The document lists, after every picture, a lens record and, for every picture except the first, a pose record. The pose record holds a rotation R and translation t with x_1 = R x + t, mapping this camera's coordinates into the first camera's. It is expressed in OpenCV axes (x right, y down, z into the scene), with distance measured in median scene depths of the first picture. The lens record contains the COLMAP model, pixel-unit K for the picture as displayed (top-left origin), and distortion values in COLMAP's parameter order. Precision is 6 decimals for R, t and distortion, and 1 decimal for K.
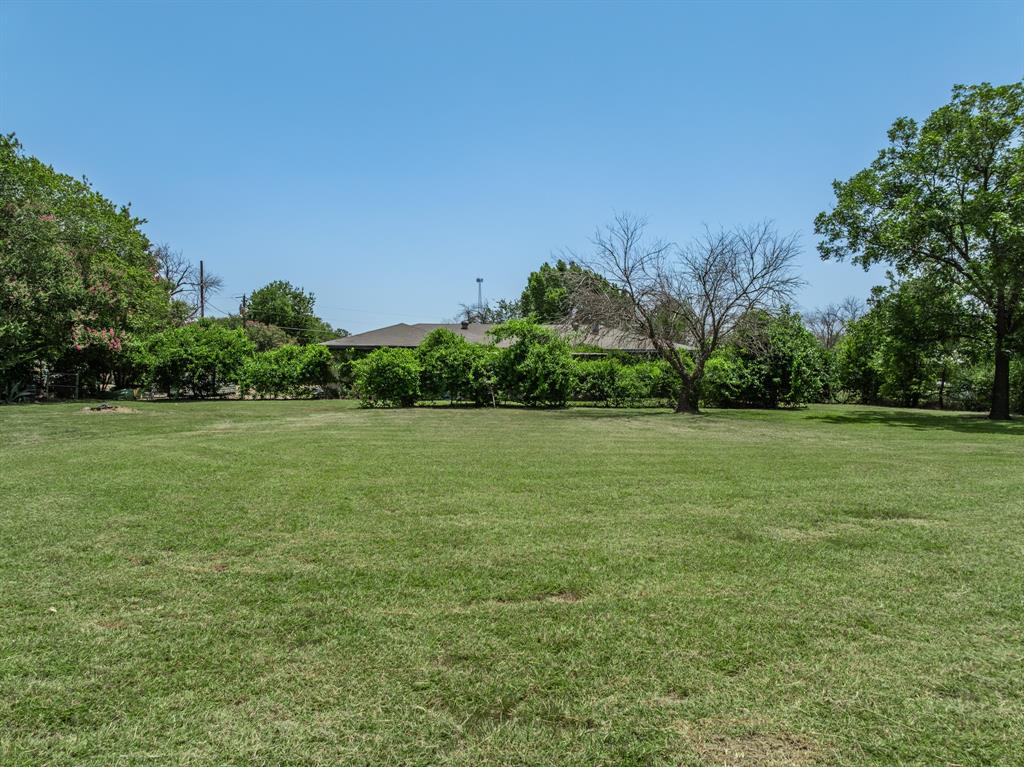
lens RADIAL K [[708.4, 0, 512.0], [0, 708.4, 383.5], [0, 0, 1]] dist [-0.034305, 0.005997]
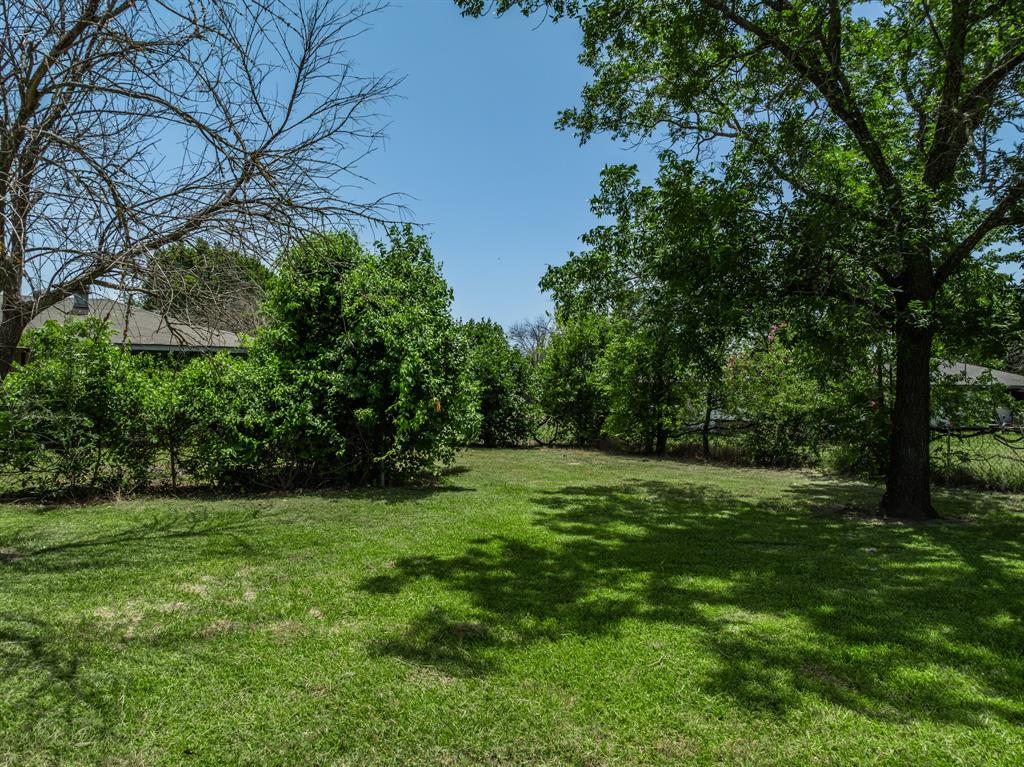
lens RADIAL K [[708.4, 0, 512.0], [0, 708.4, 383.5], [0, 0, 1]] dist [-0.034305, 0.005997]
pose [[0.929414, 0.009728, 0.368912, 0.236978], [0.000695, 0.999605, -0.028112, -0.007629], [-0.369039, 0.026384, 0.929039, 0.485185]]
